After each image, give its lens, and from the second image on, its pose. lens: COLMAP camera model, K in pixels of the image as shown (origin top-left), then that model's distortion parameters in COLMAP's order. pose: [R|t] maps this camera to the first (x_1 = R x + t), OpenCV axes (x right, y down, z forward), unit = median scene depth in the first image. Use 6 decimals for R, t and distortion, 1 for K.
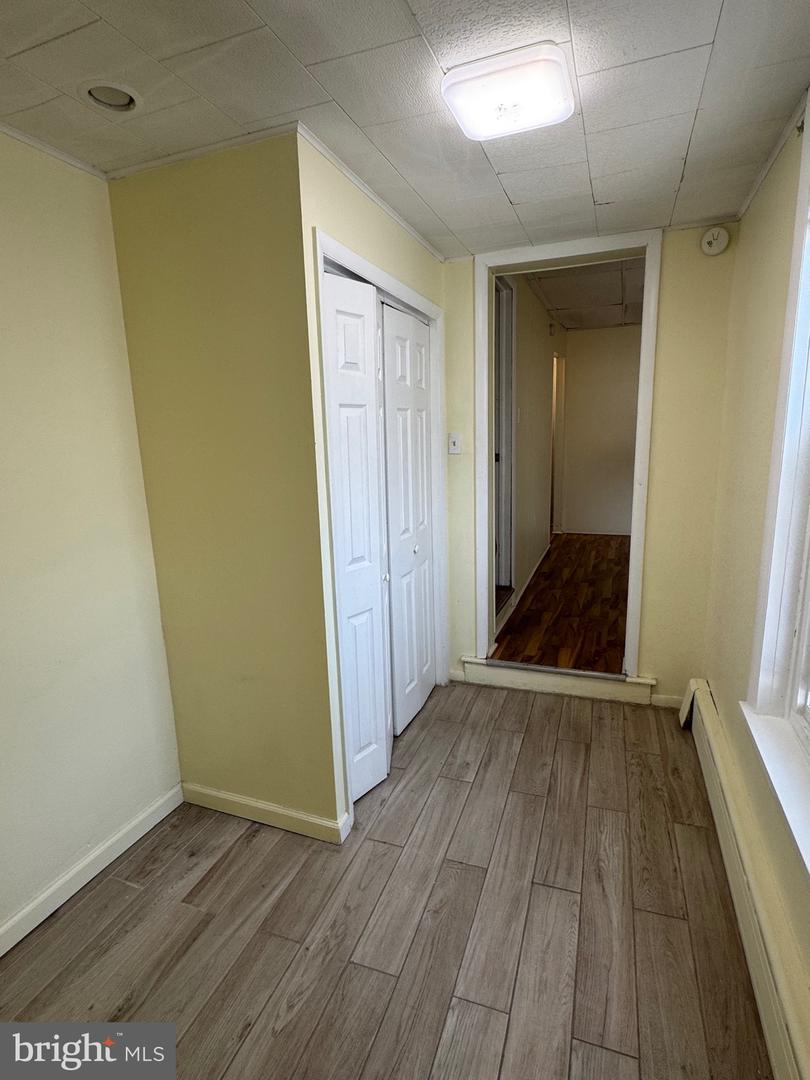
lens RADIAL K [[543.5, 0, 405.5], [0, 543.5, 537.6], [0, 0, 1]] dist [-0.001160, -0.001387]
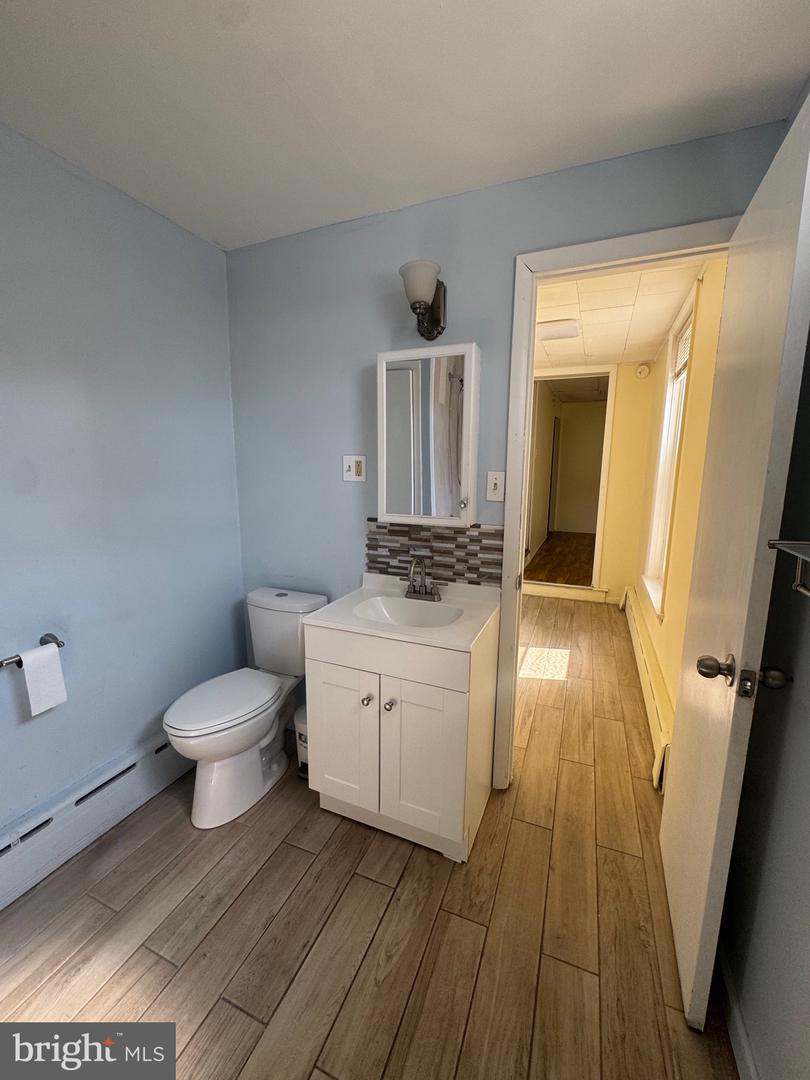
lens RADIAL K [[434.4, 0, 407.3], [0, 434.4, 542.1], [0, 0, 1]] dist [0.000144, 0.000024]
pose [[0.998595, 0.046162, -0.026031, -0.217292], [-0.046834, 0.998569, -0.025805, 0.163382], [0.024802, 0.026988, 0.999328, -0.557639]]
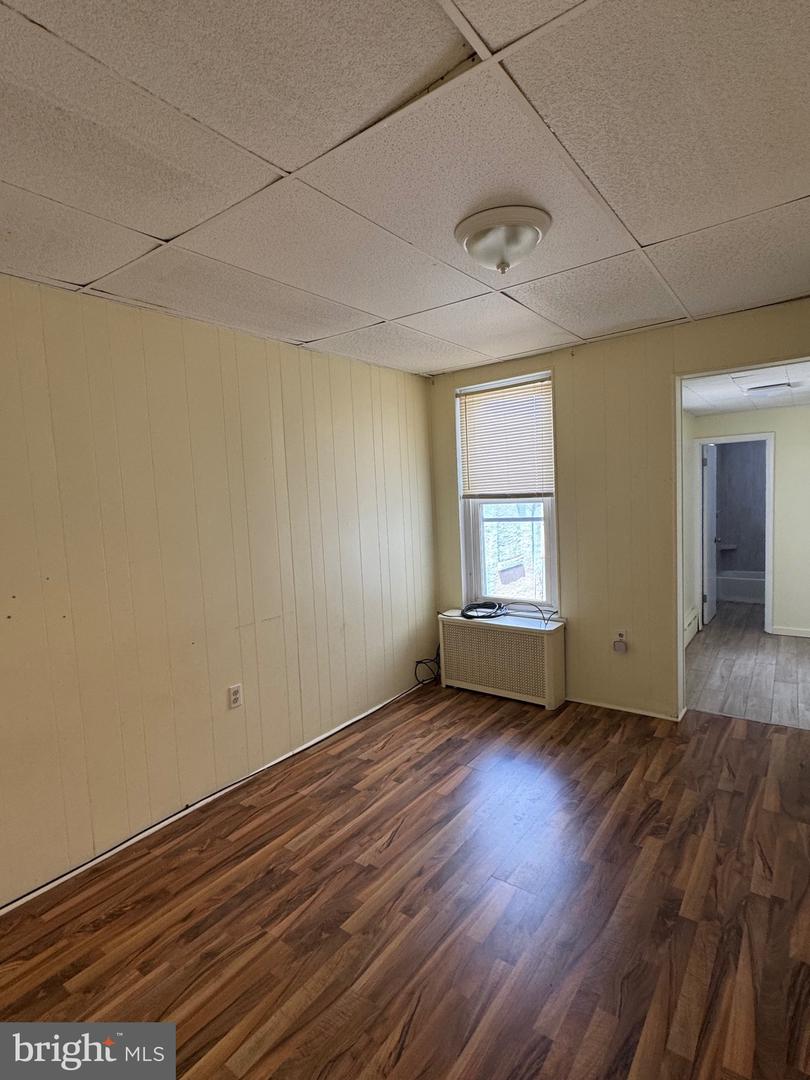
lens RADIAL K [[543.5, 0, 404.2], [0, 543.5, 539.4], [0, 0, 1]] dist [-0.001160, -0.001387]
pose [[-0.961816, 0.056130, 0.267880, 0.668124], [0.129291, 0.955835, 0.263936, -0.528403], [-0.241234, 0.288493, -0.926595, 2.198093]]
